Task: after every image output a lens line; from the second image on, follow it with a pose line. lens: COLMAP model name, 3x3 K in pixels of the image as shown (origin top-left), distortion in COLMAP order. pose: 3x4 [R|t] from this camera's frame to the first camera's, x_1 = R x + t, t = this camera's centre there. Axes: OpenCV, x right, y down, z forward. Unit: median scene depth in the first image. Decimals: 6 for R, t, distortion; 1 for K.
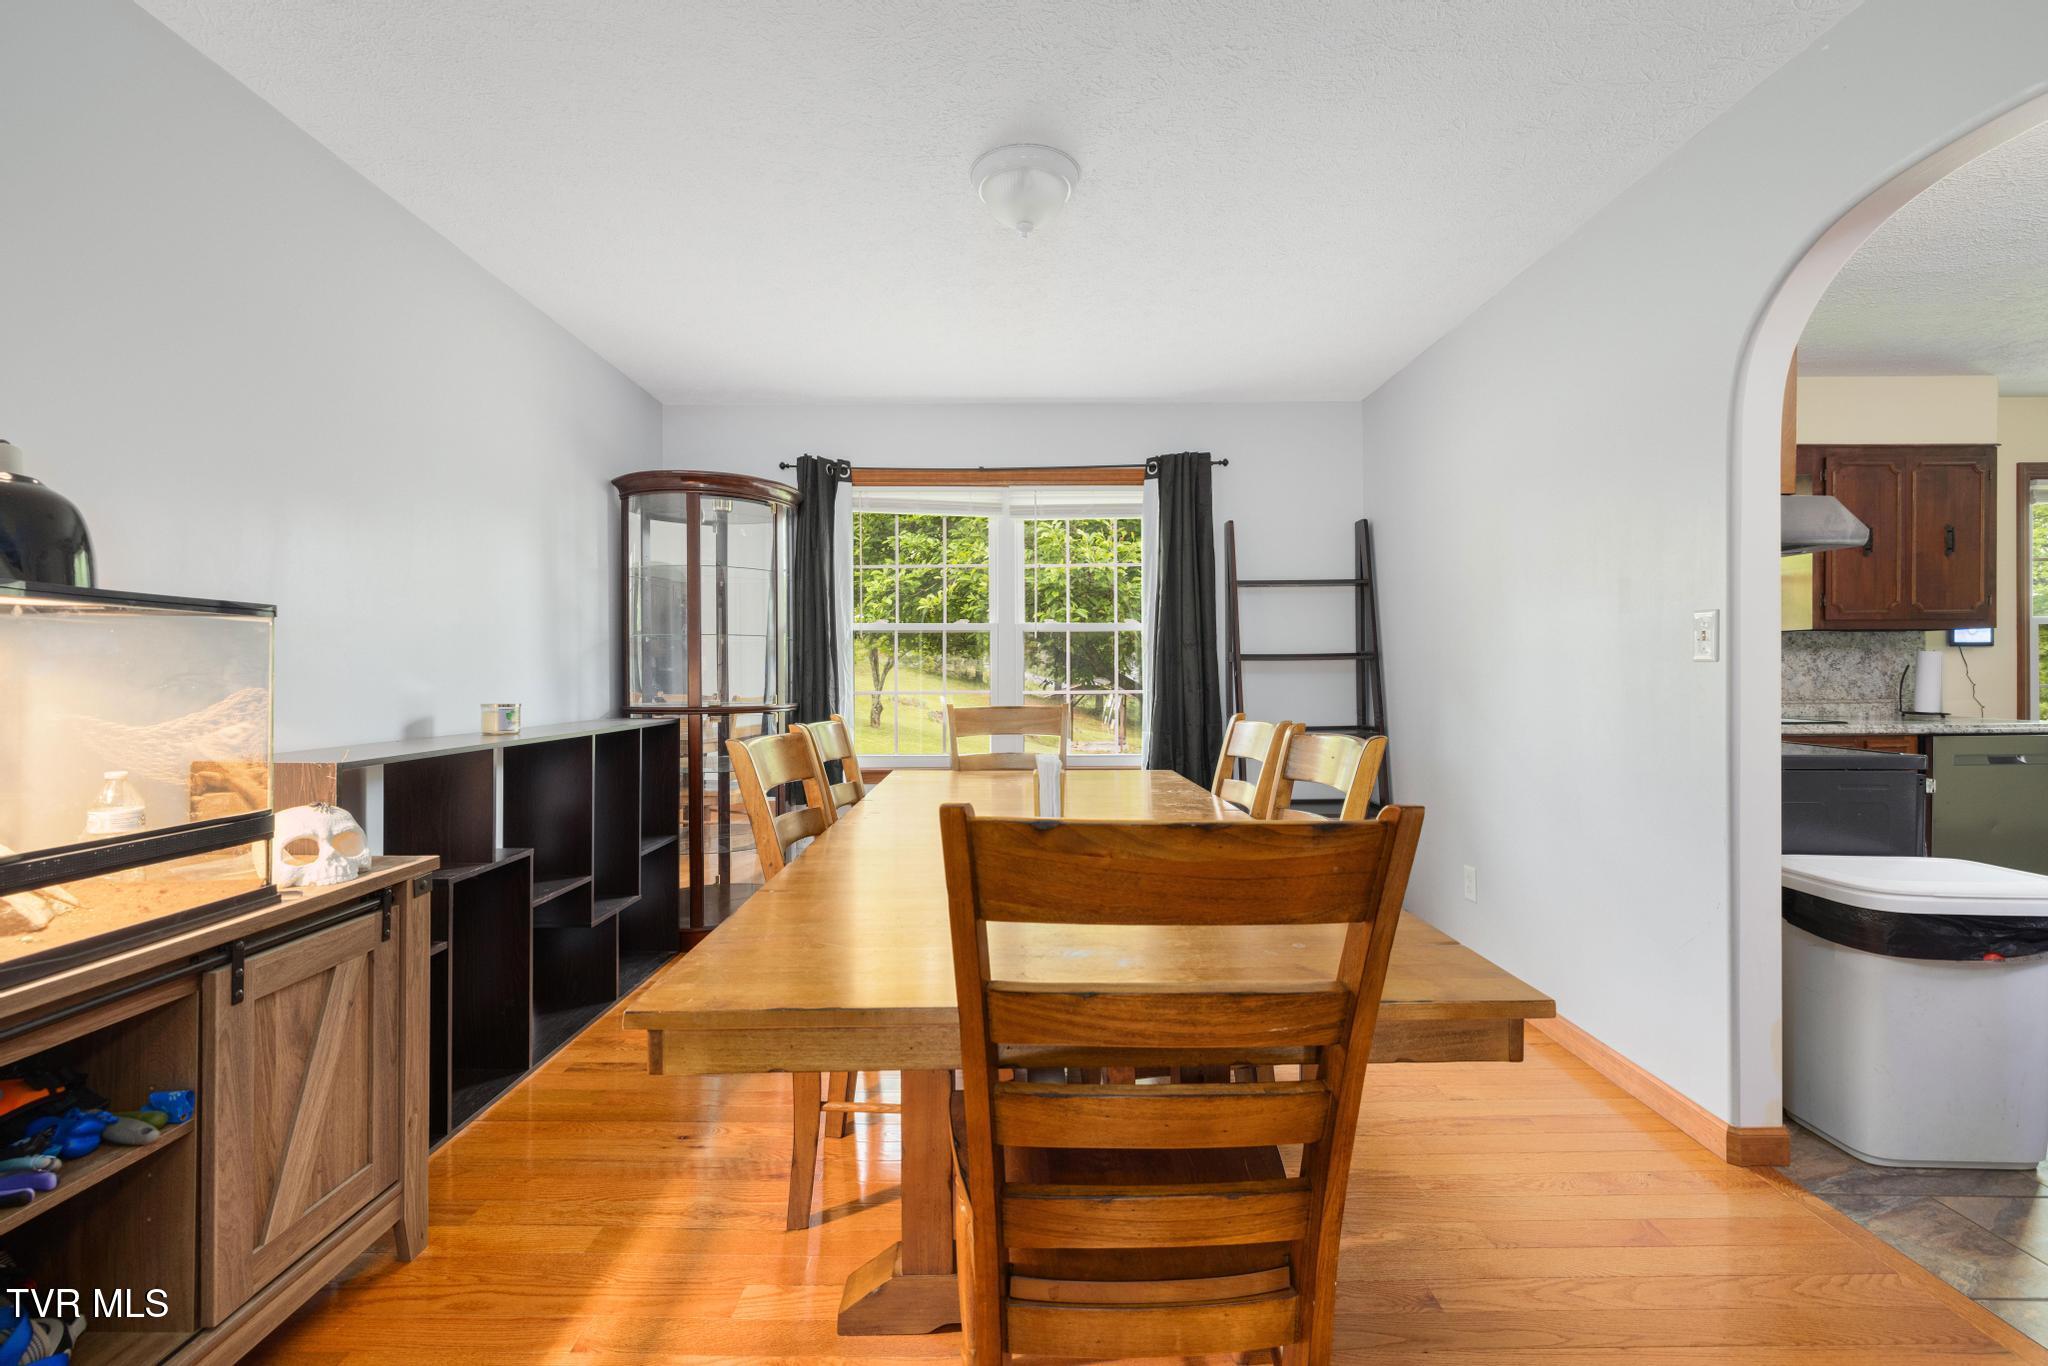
lens RADIAL K [[875.3, 0, 1024.0], [0, 875.3, 683.0], [0, 0, 1]] dist [0.002437, 0.000752]
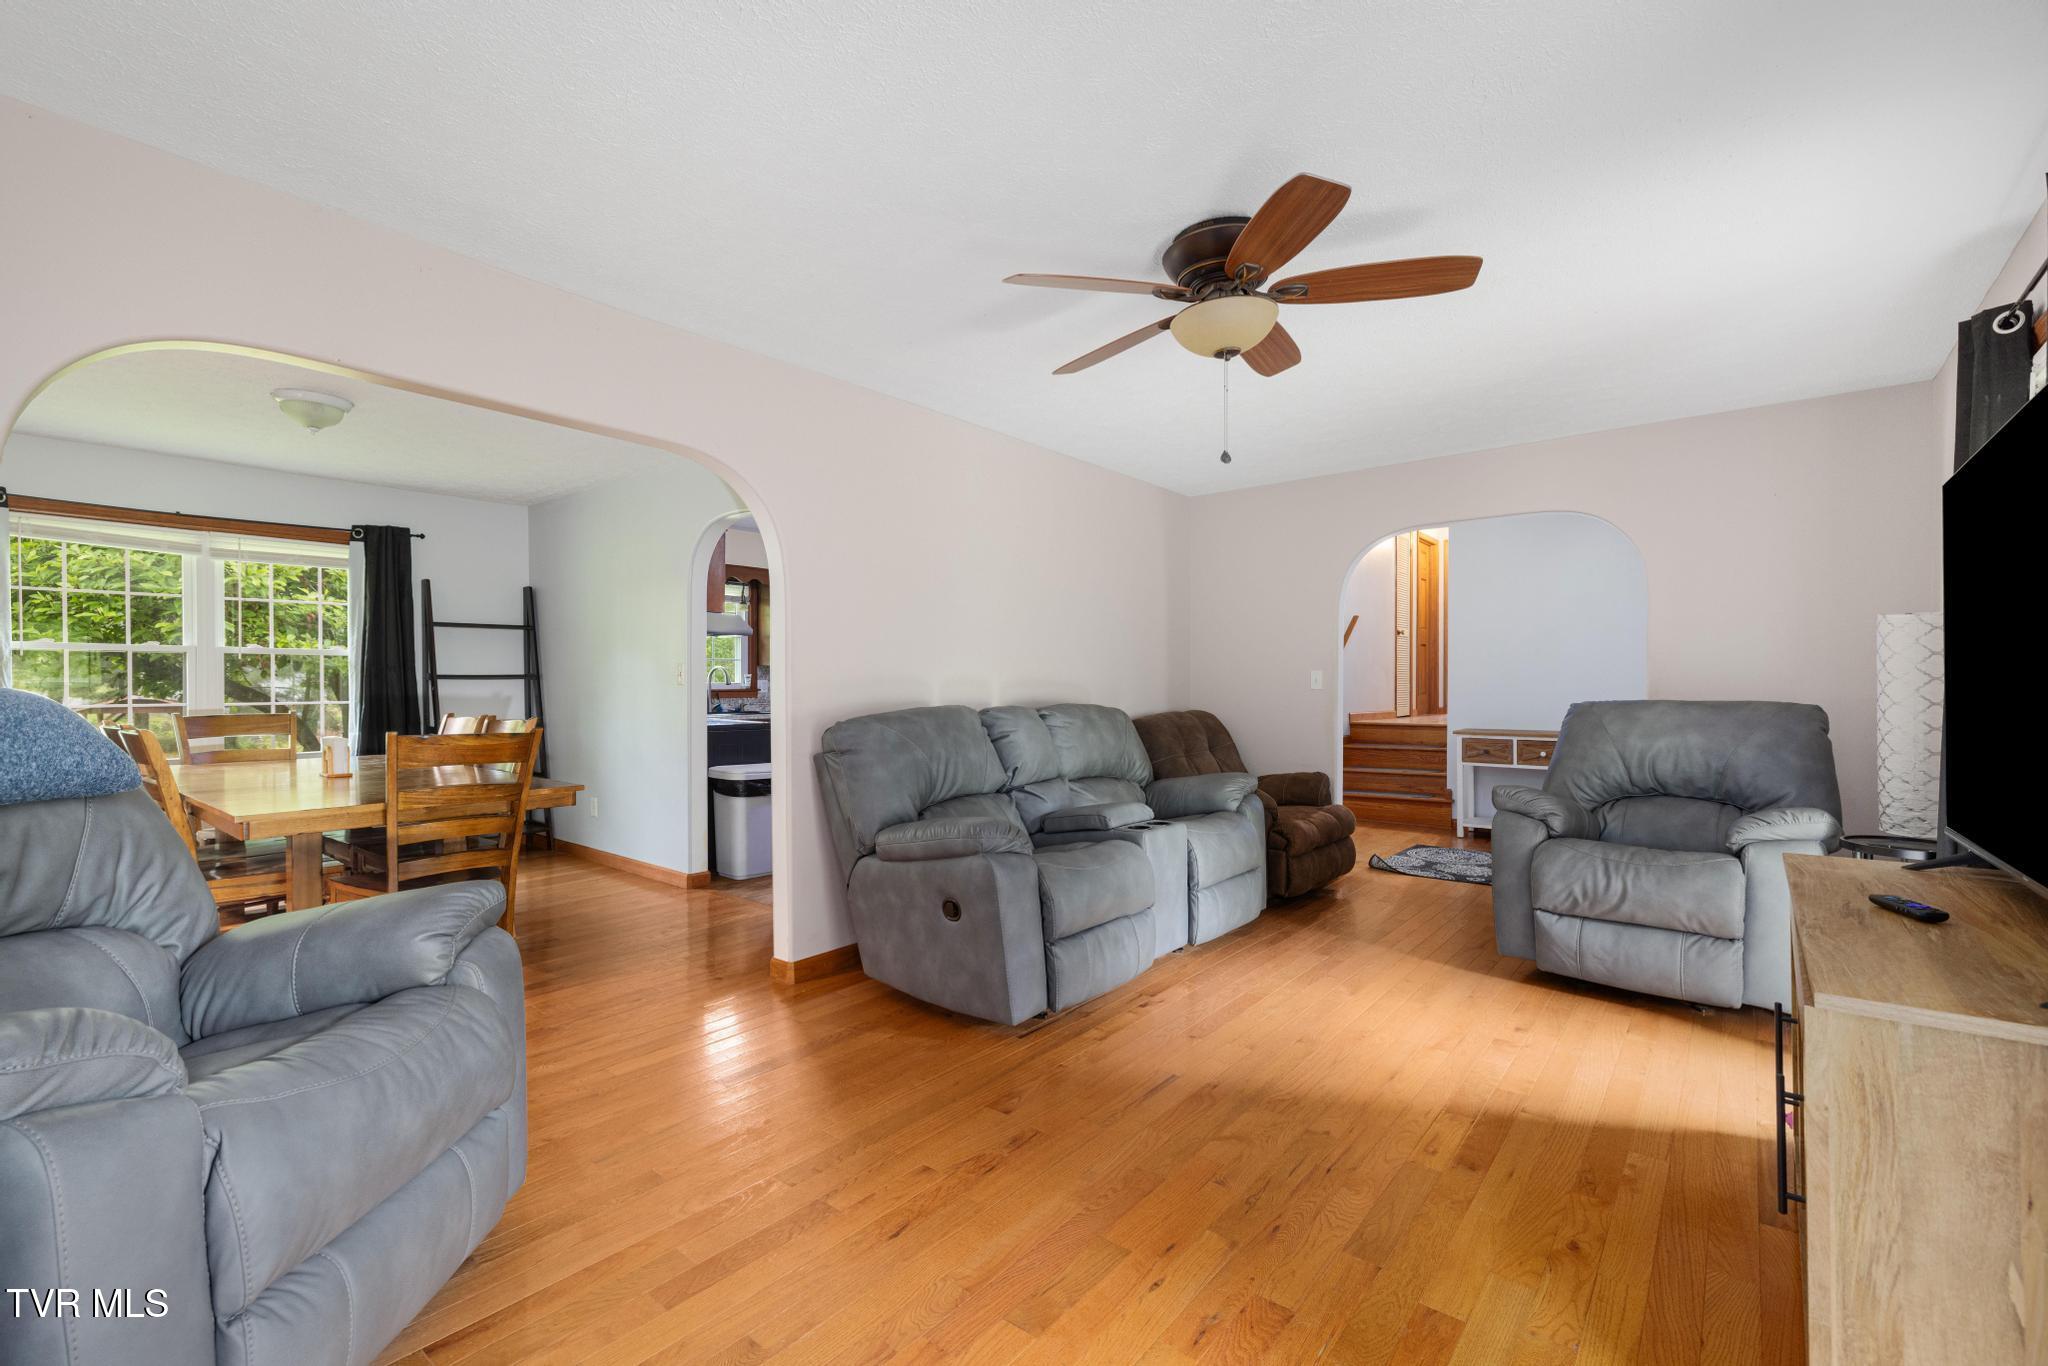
lens RADIAL K [[875.3, 0, 1024.0], [0, 875.3, 683.0], [0, 0, 1]] dist [0.002437, 0.000752]
pose [[0.636805, 0.004424, 0.771012, -0.233663], [0.005667, 0.999930, -0.010419, 0.000188], [-0.771004, 0.011005, 0.636735, -0.618597]]
